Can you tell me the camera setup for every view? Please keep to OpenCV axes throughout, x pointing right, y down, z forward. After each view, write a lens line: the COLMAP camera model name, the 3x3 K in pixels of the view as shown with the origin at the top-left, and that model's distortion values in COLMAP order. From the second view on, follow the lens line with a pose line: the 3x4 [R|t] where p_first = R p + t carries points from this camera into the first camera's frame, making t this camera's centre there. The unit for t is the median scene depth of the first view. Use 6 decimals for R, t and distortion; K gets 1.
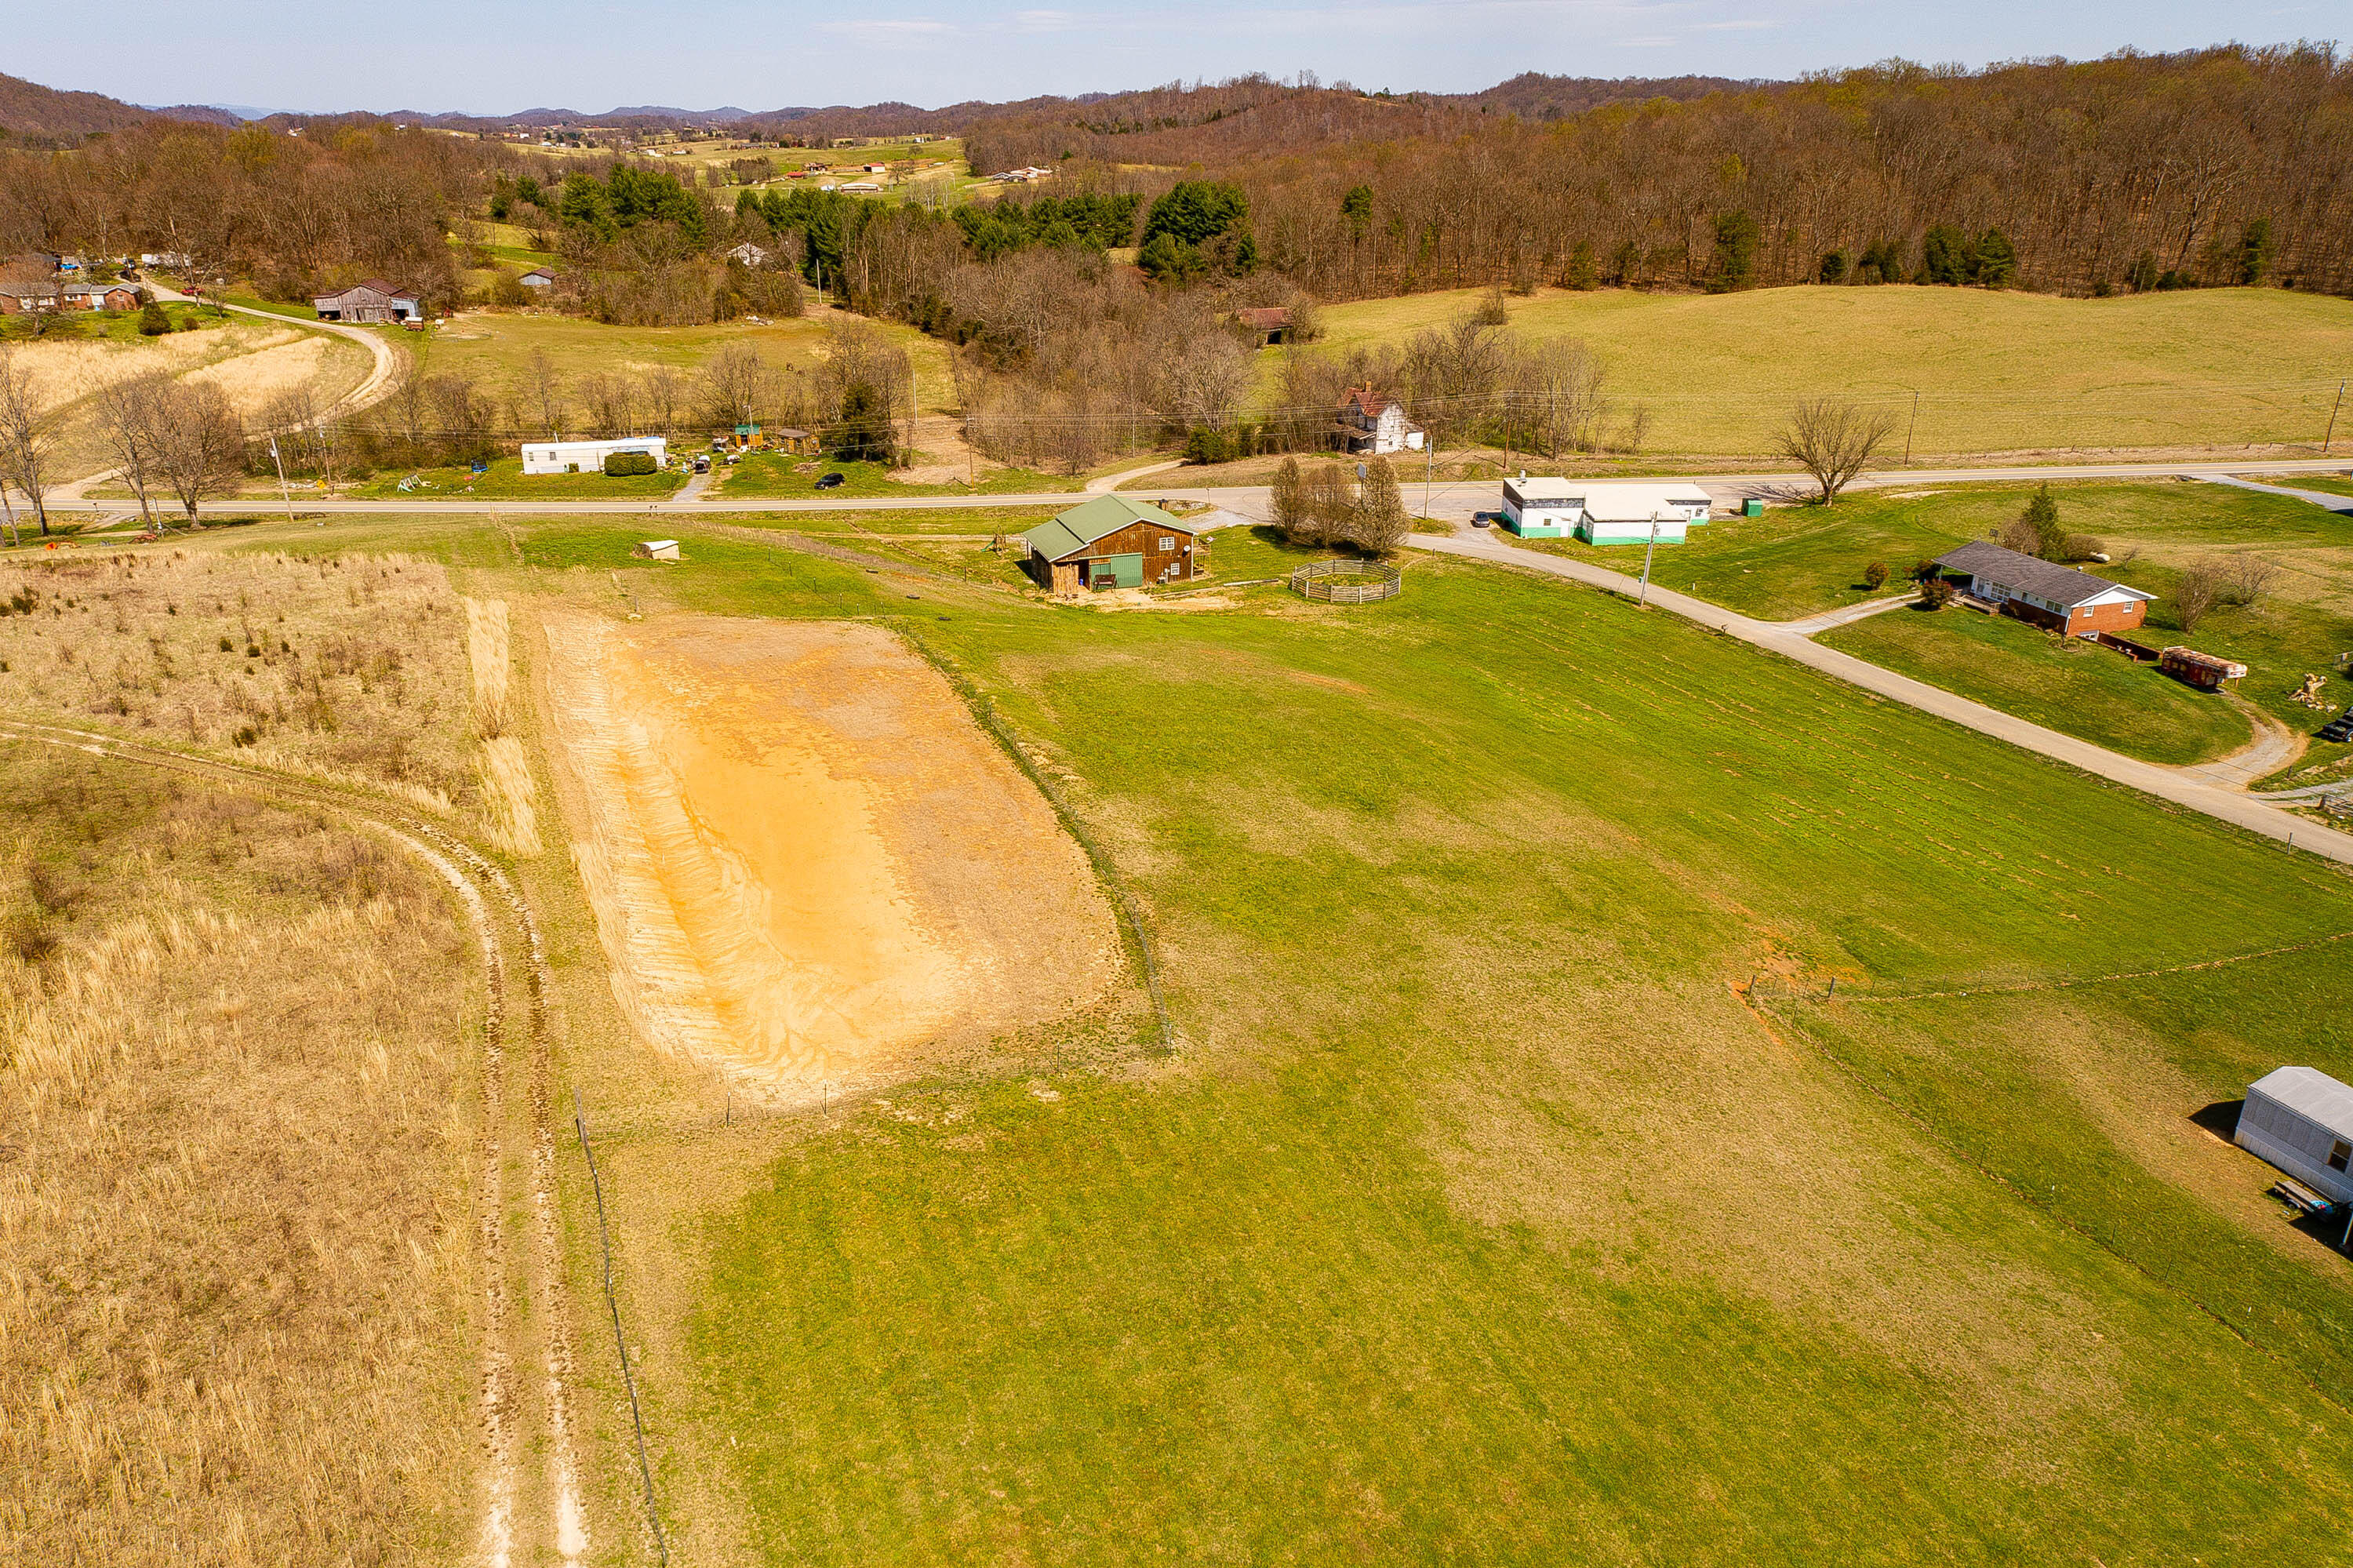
lens RADIAL K [[1588.6, 0, 1189.4], [0, 1588.6, 786.2], [0, 0, 1]] dist [-0.003193, 0.013202]
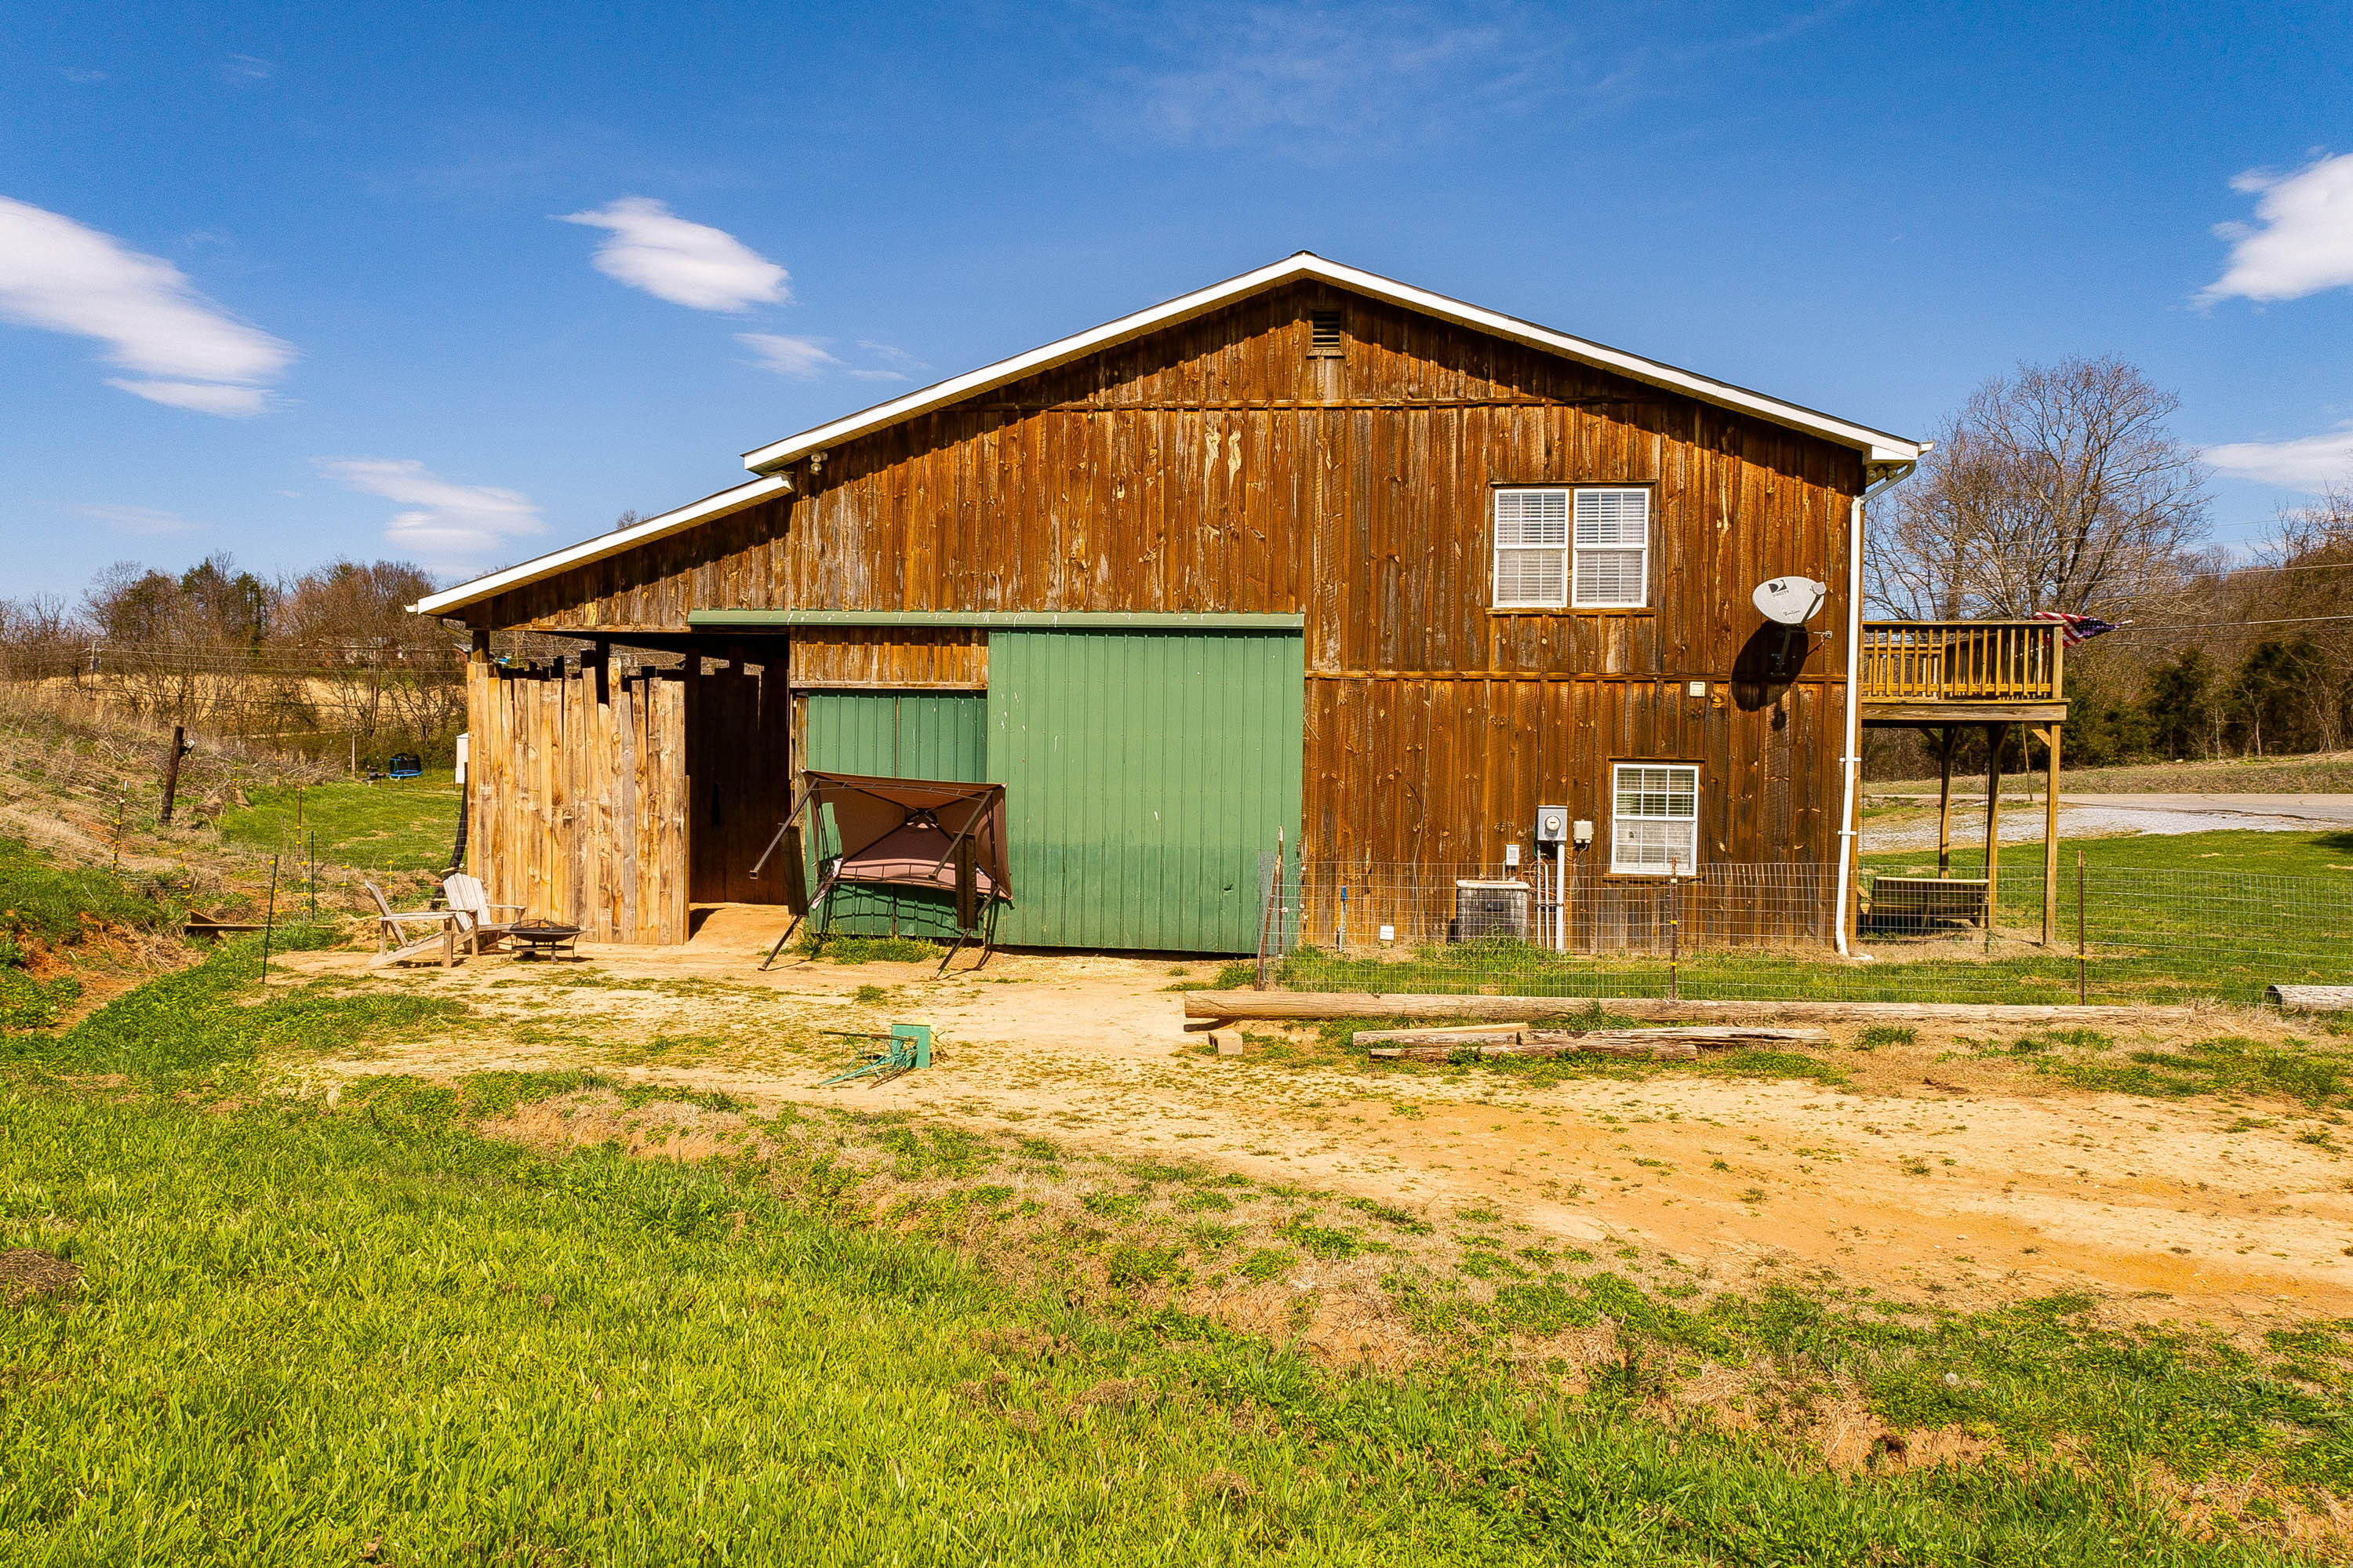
lens RADIAL K [[1588.6, 0, 1200.9], [0, 1588.6, 759.3], [0, 0, 1]] dist [-0.003193, 0.013202]
pose [[0.894730, 0.013710, -0.446398, 0.008899], [-0.187720, 0.918492, -0.348043, -0.094232], [0.405241, 0.395202, 0.824376, 0.846987]]
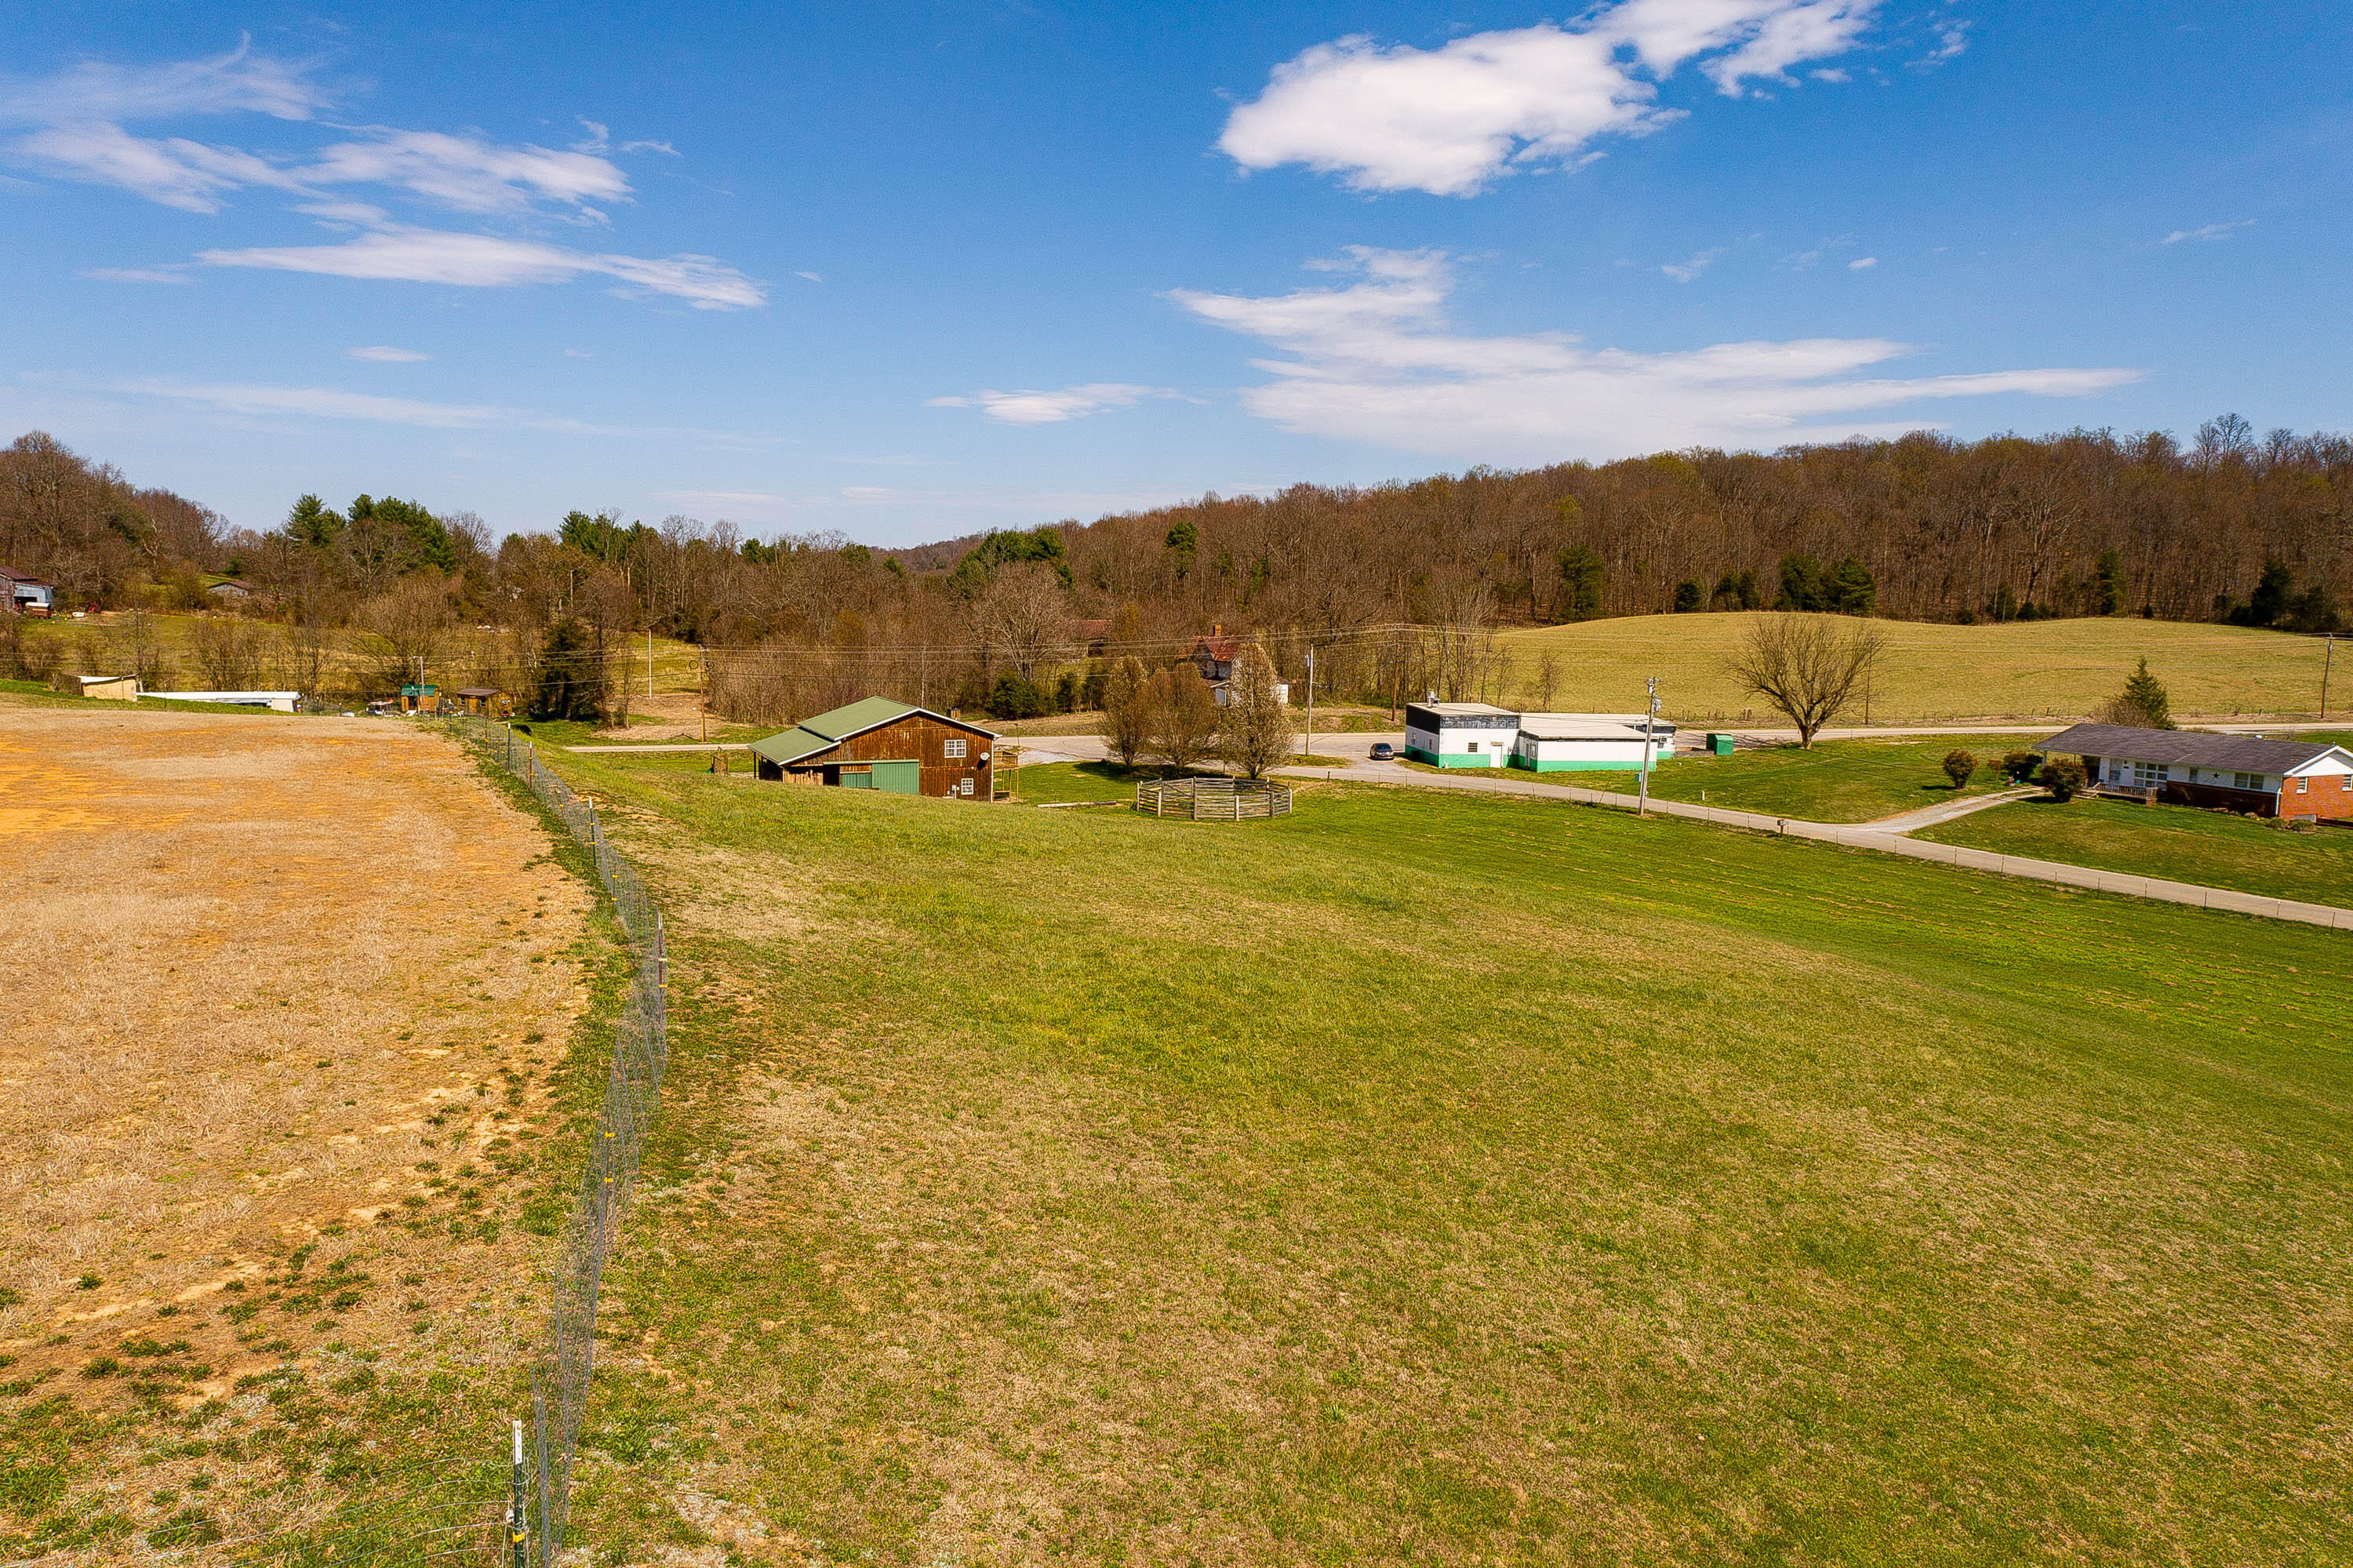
lens RADIAL K [[1588.6, 0, 1185.5], [0, 1588.6, 786.9], [0, 0, 1]] dist [-0.003193, 0.013202]
pose [[0.993575, 0.005261, 0.113053, 0.006762], [0.025299, 0.963319, -0.267164, 0.047830], [-0.110312, 0.268308, 0.956996, 0.304586]]
